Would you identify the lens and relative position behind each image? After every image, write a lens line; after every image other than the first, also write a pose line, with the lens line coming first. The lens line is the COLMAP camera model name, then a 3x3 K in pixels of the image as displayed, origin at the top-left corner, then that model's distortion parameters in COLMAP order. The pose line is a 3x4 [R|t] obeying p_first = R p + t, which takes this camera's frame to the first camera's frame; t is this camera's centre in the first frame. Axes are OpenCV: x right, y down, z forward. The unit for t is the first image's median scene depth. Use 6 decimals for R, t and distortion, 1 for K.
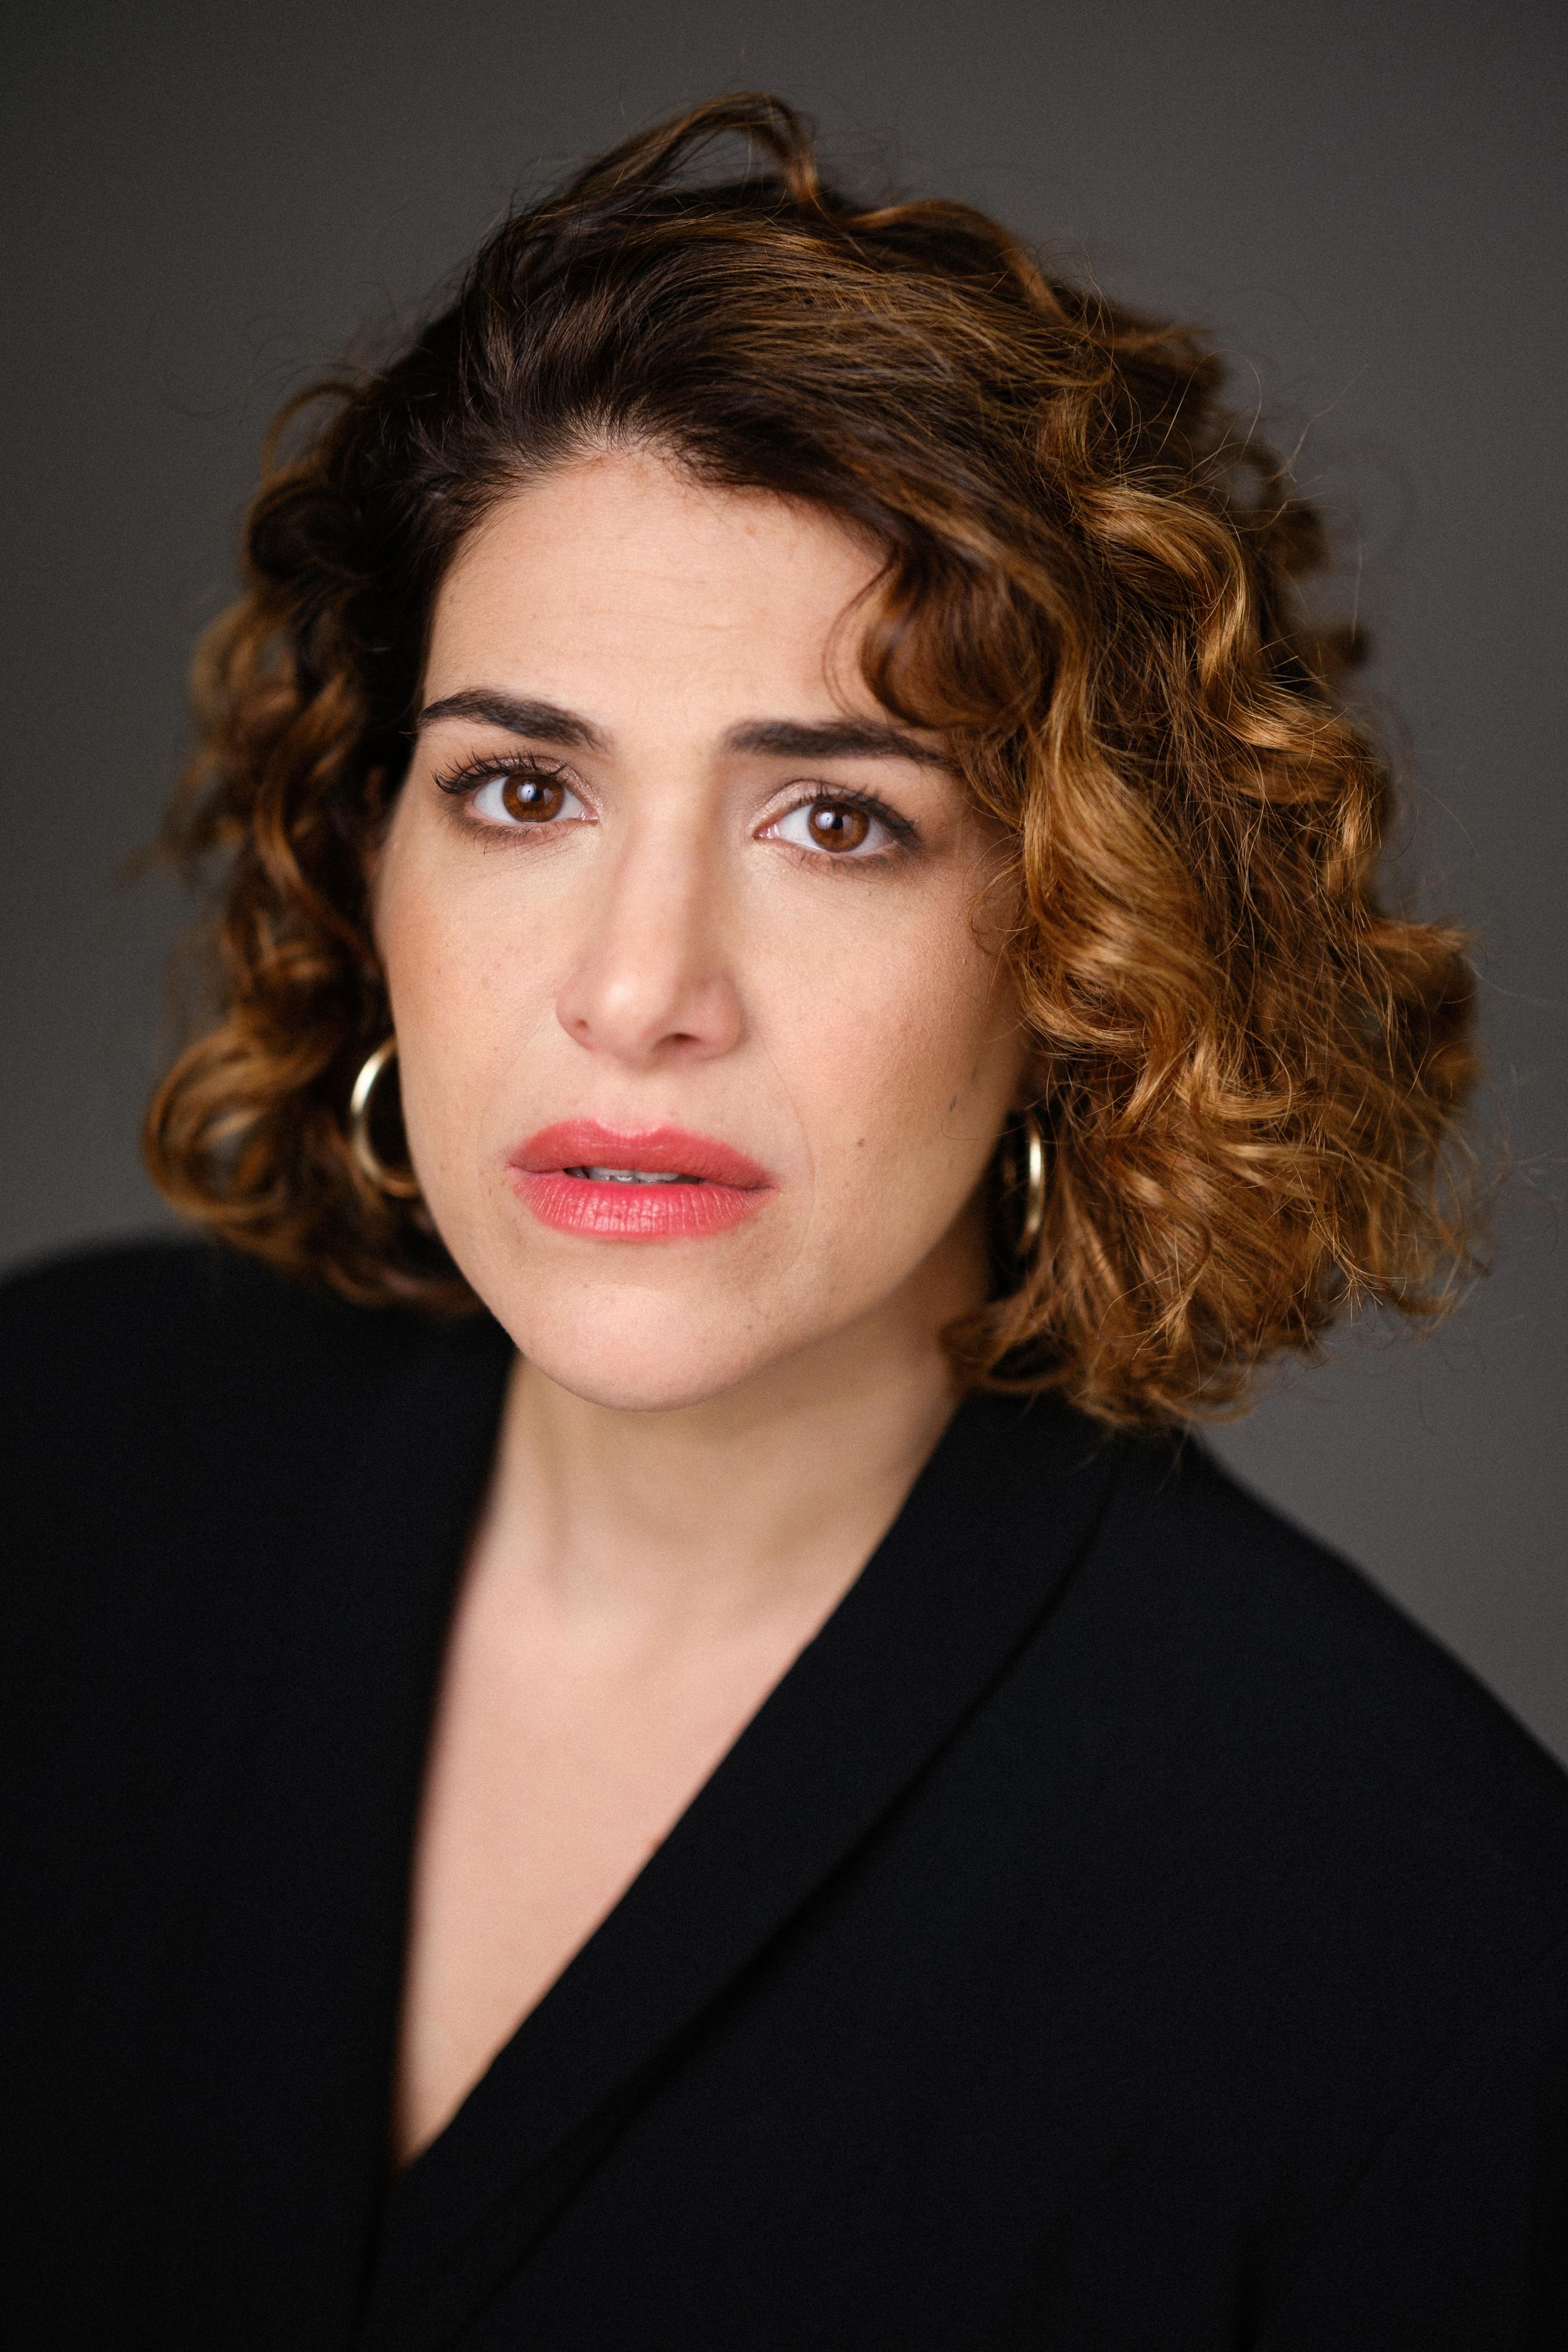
lens RADIAL K [[6974.6, 0, 772.8], [0, 6974.6, 1206.1], [0, 0, 1]] dist [0.181042, 0.000000]
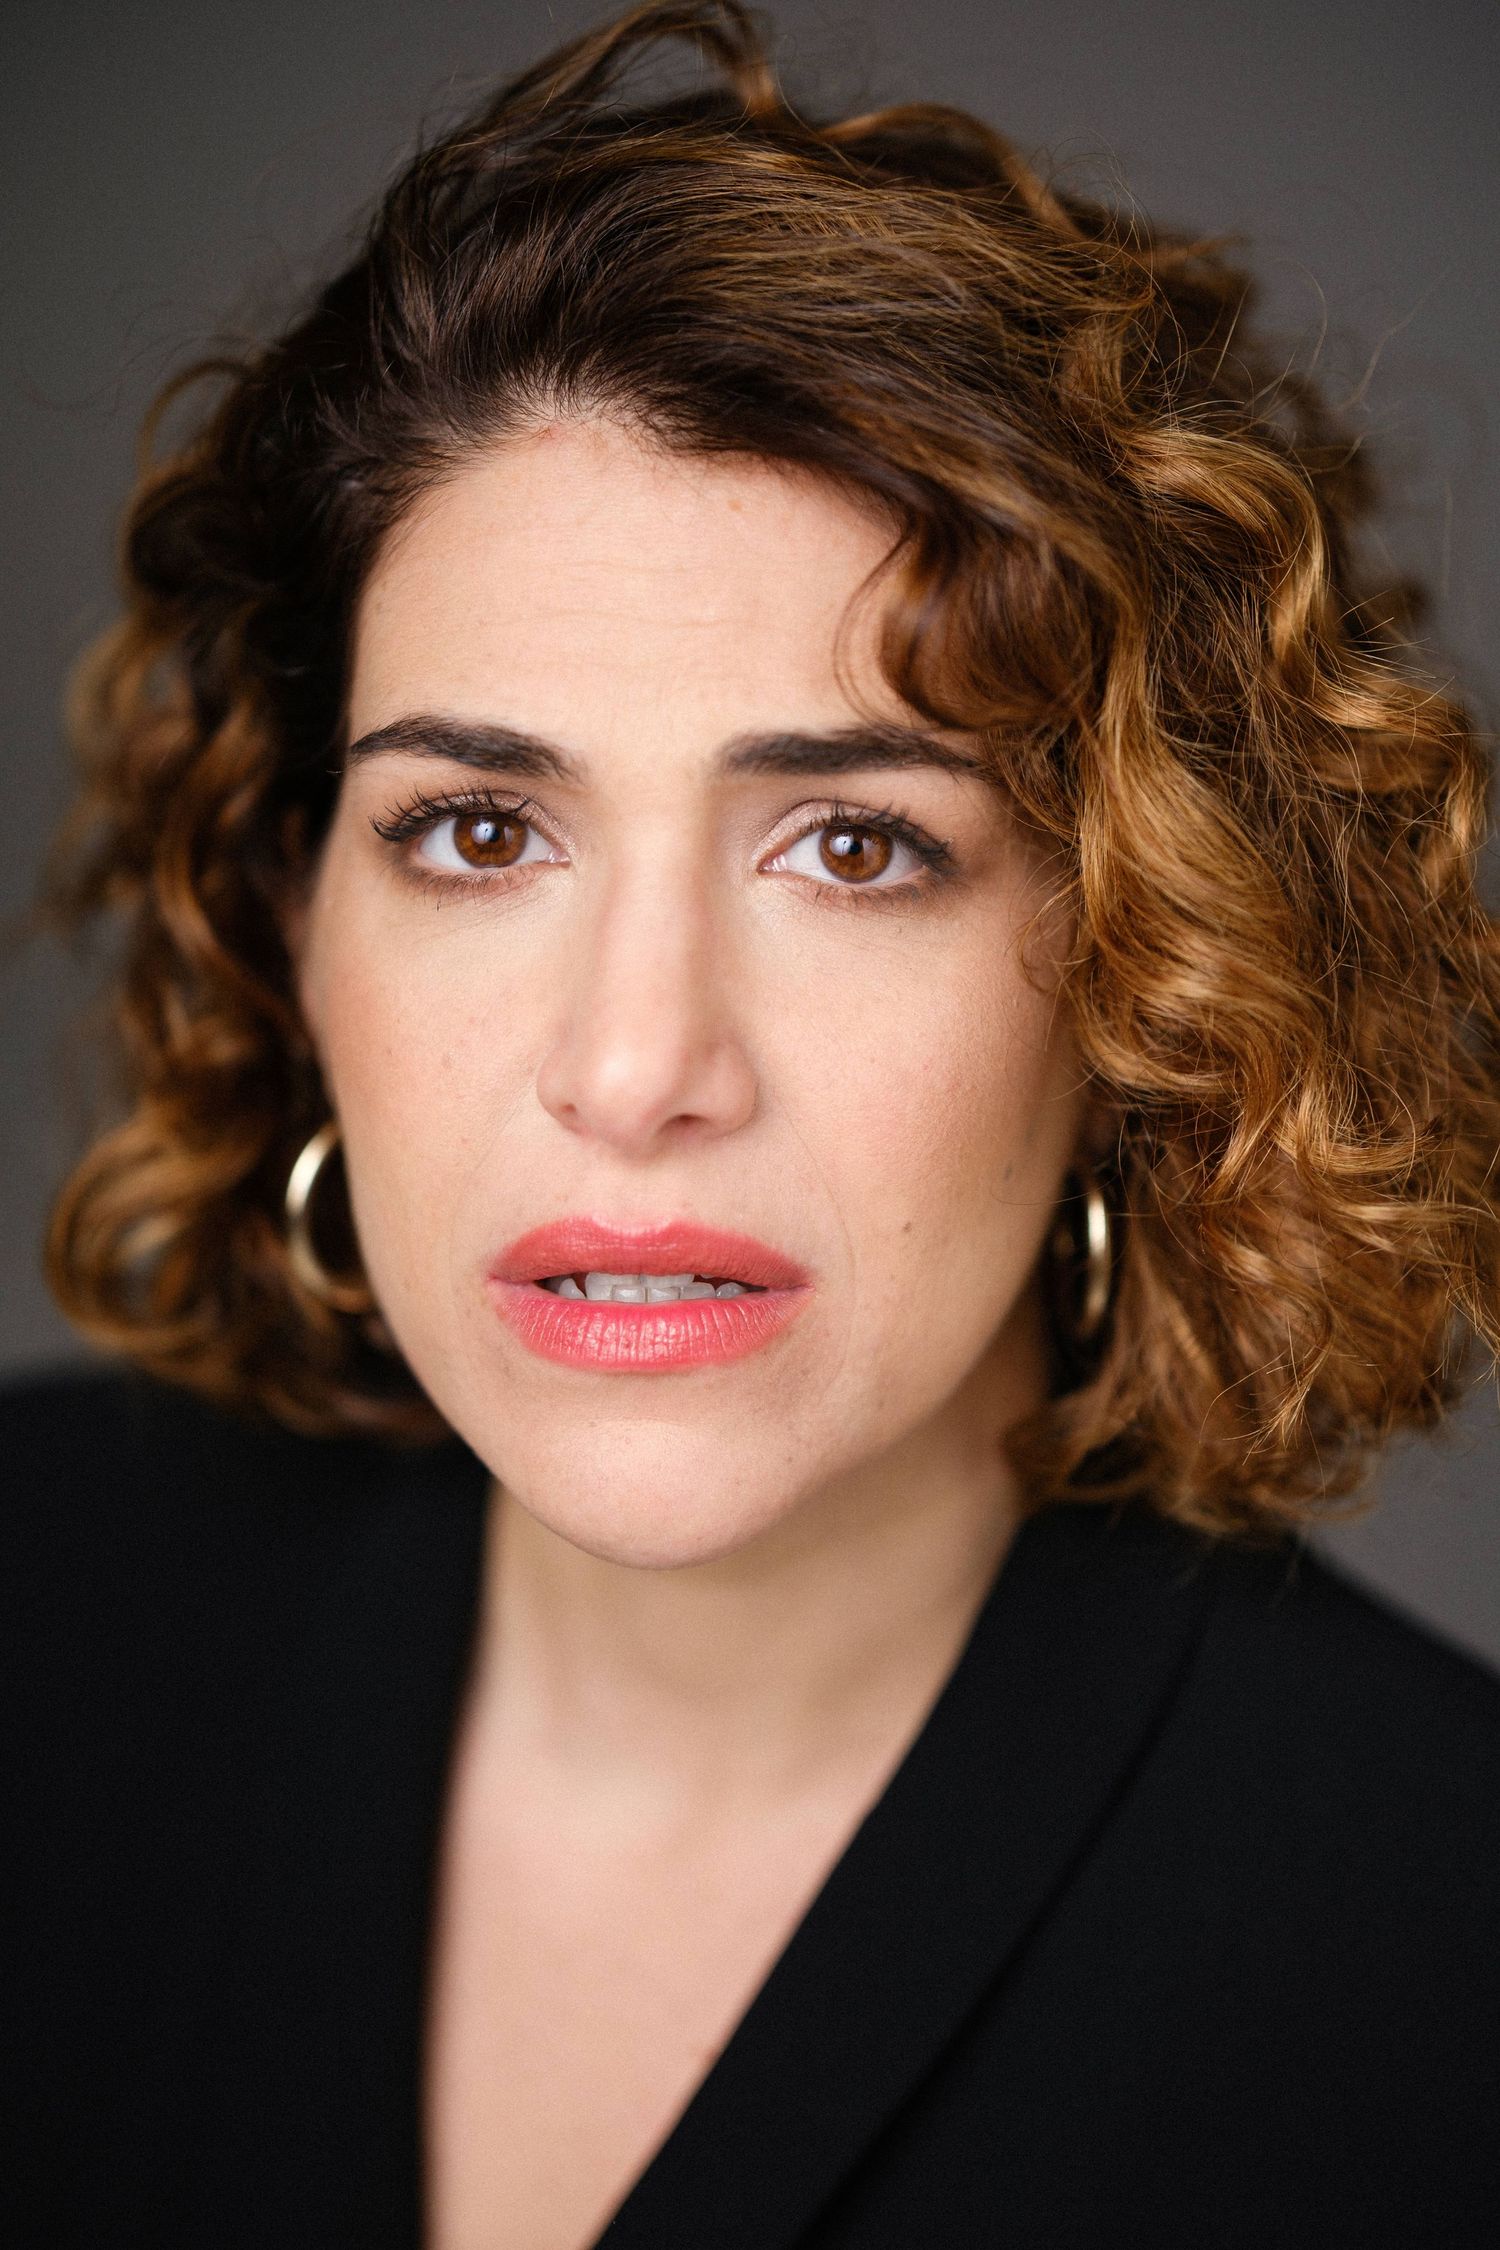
lens RADIAL K [[6672.1, 0, 816.7], [0, 6672.1, 1041.3], [0, 0, 1]] dist [0.181042, 0.000000]
pose [[0.997845, -0.059456, 0.027751, -0.019020], [0.059845, 0.998118, -0.013409, -0.021350], [-0.026902, 0.015041, 0.999525, 0.201546]]
